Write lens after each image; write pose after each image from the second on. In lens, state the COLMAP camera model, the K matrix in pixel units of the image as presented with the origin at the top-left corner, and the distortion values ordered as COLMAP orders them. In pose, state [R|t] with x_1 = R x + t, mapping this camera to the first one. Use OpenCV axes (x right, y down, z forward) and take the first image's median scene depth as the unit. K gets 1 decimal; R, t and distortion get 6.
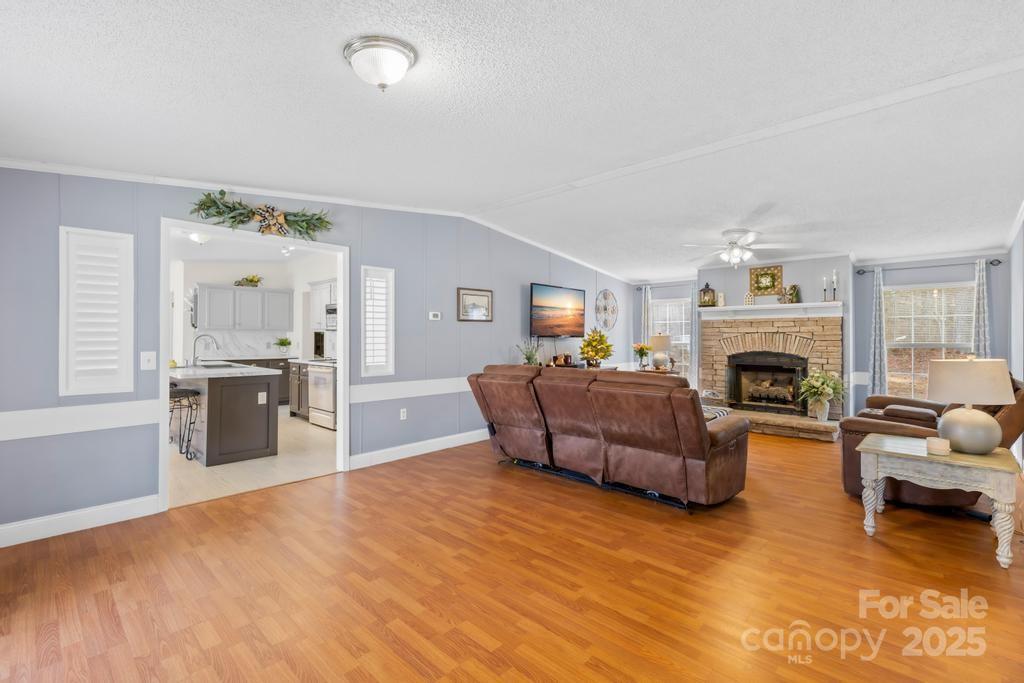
lens RADIAL K [[456.9, 0, 509.3], [0, 456.9, 331.3], [0, 0, 1]] dist [-0.000240, -0.000026]
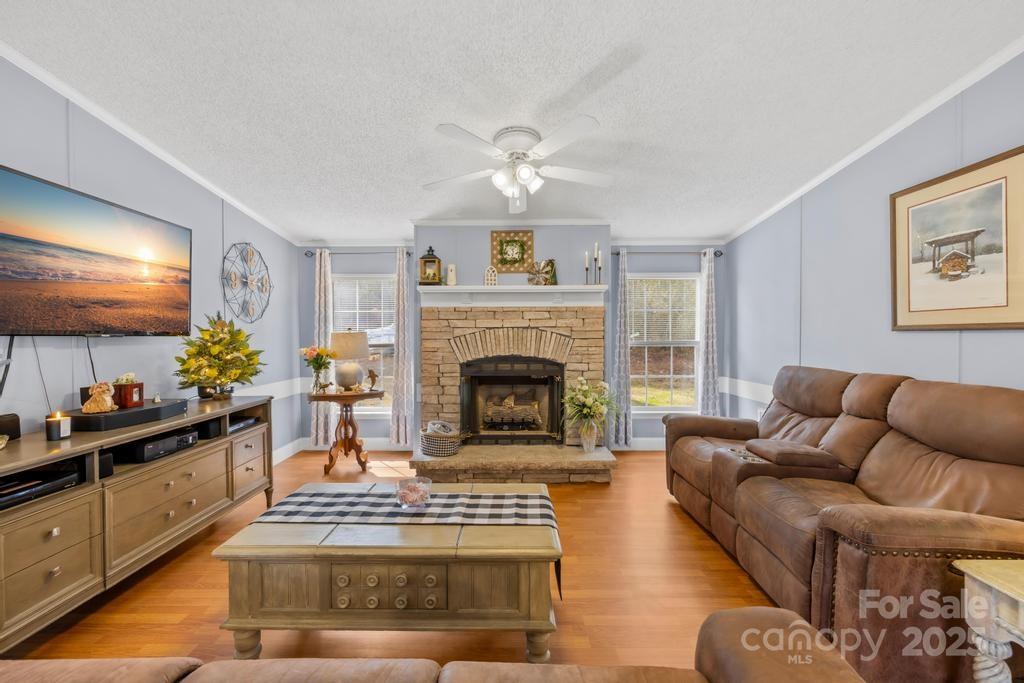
lens RADIAL K [[429.7, 0, 496.2], [0, 429.7, 338.3], [0, 0, 1]] dist [0.000882, -0.004264]
pose [[0.743657, -0.006943, 0.668525, 0.137936], [-0.004509, 0.999871, 0.015400, 0.010503], [-0.668546, -0.014467, 0.743530, 0.638212]]
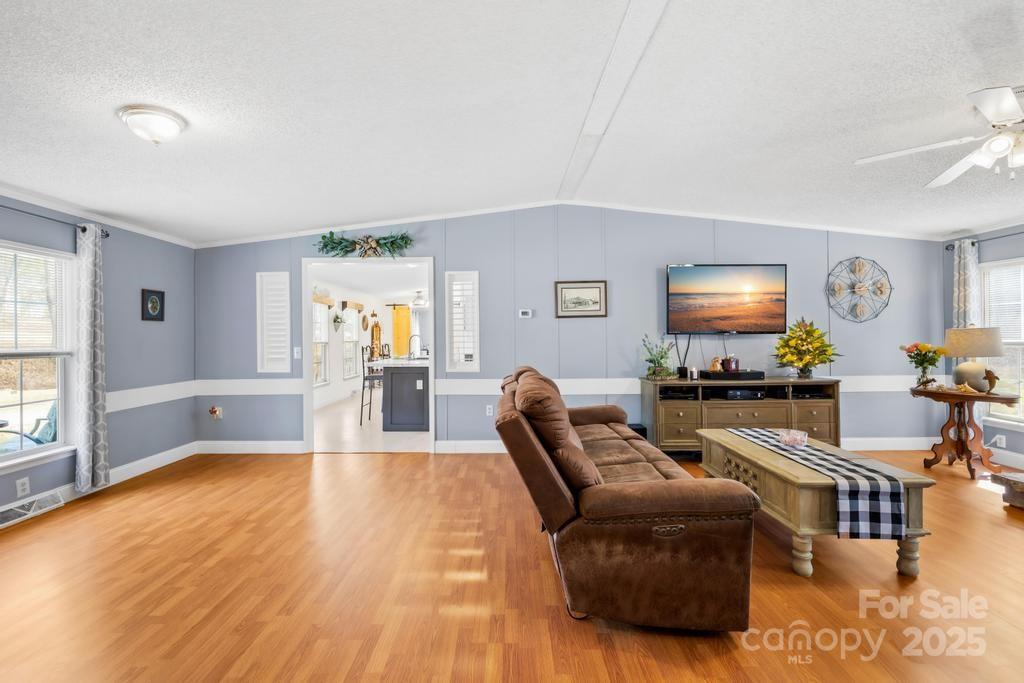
lens RADIAL K [[439.8, 0, 510.8], [0, 439.8, 337.4], [0, 0, 1]] dist [-0.000715, -0.000181]
pose [[0.672799, -0.004237, -0.739813, 0.482608], [0.018759, 0.999760, 0.011333, 0.005369], [0.739587, -0.021503, 0.672717, 0.331557]]
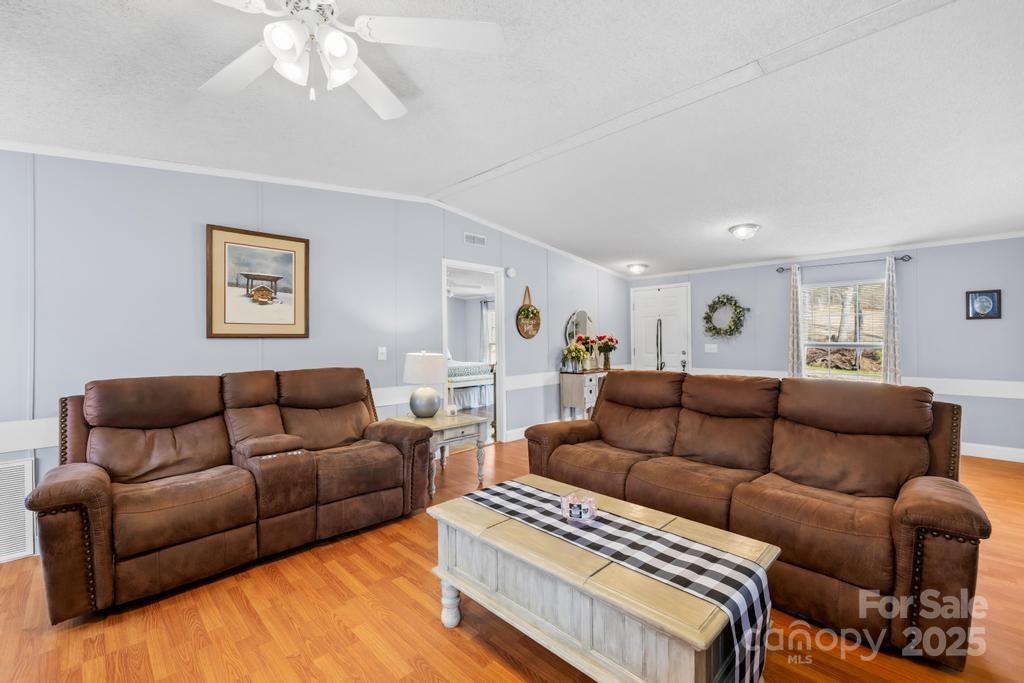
lens RADIAL K [[418.0, 0, 512.0], [0, 418.0, 341.5], [0, 0, 1]] dist [-0.002528, -0.000315]
pose [[-0.999924, 0.004875, 0.011361, 0.362836], [0.004781, 0.999954, -0.008273, 0.018691], [-0.011400, -0.008218, -0.999901, 1.225764]]
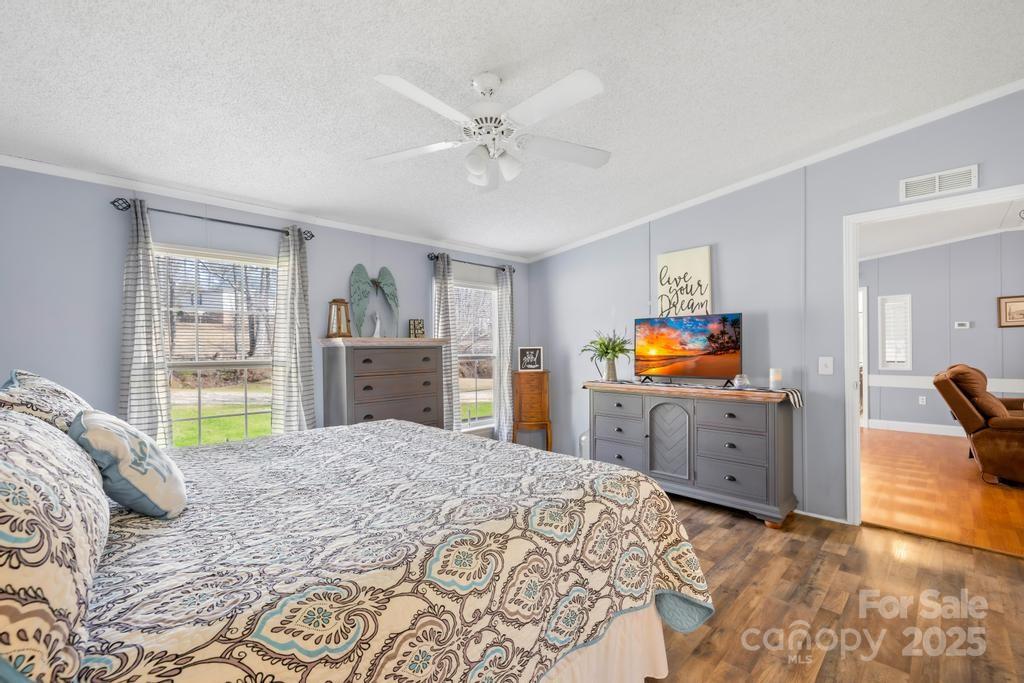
lens RADIAL K [[432.7, 0, 509.5], [0, 432.7, 351.1], [0, 0, 1]] dist [-0.001097, -0.000394]
pose [[-0.058846, 0.003359, -0.998261, 0.996227], [0.025291, 0.999678, 0.001872, 0.002767], [0.997947, -0.025137, -0.058912, -0.121460]]
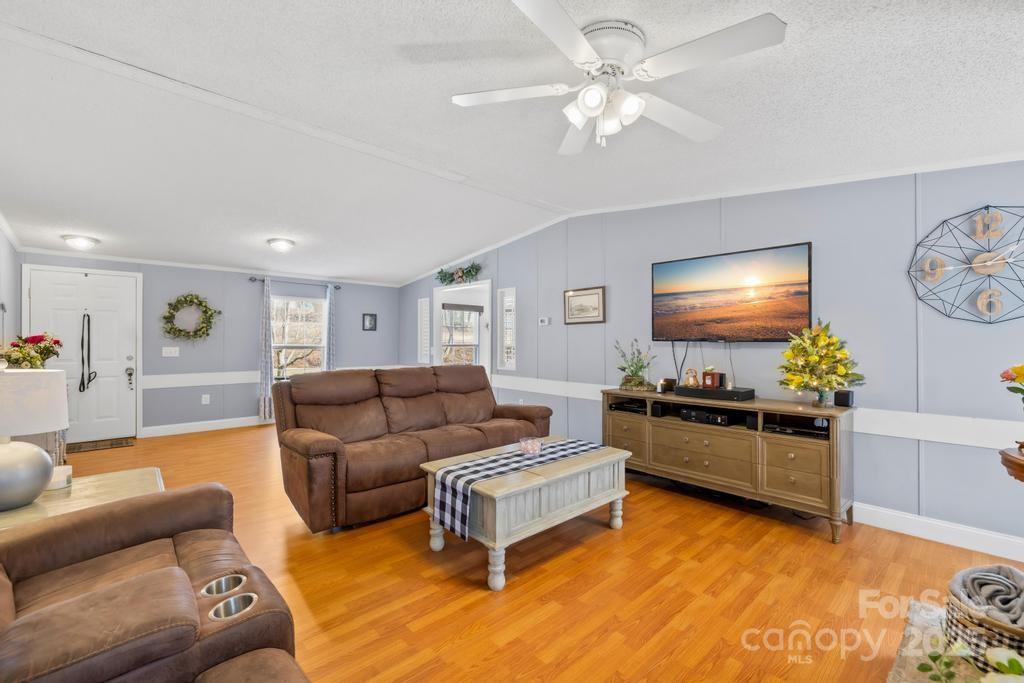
lens RADIAL K [[425.7, 0, 482.4], [0, 425.7, 341.1], [0, 0, 1]] dist [-0.012641, -0.000158]
pose [[-0.105085, -0.004522, -0.994453, 0.815442], [0.009177, 0.999943, -0.005517, 0.016601], [0.994421, -0.009706, -0.105037, 0.914096]]
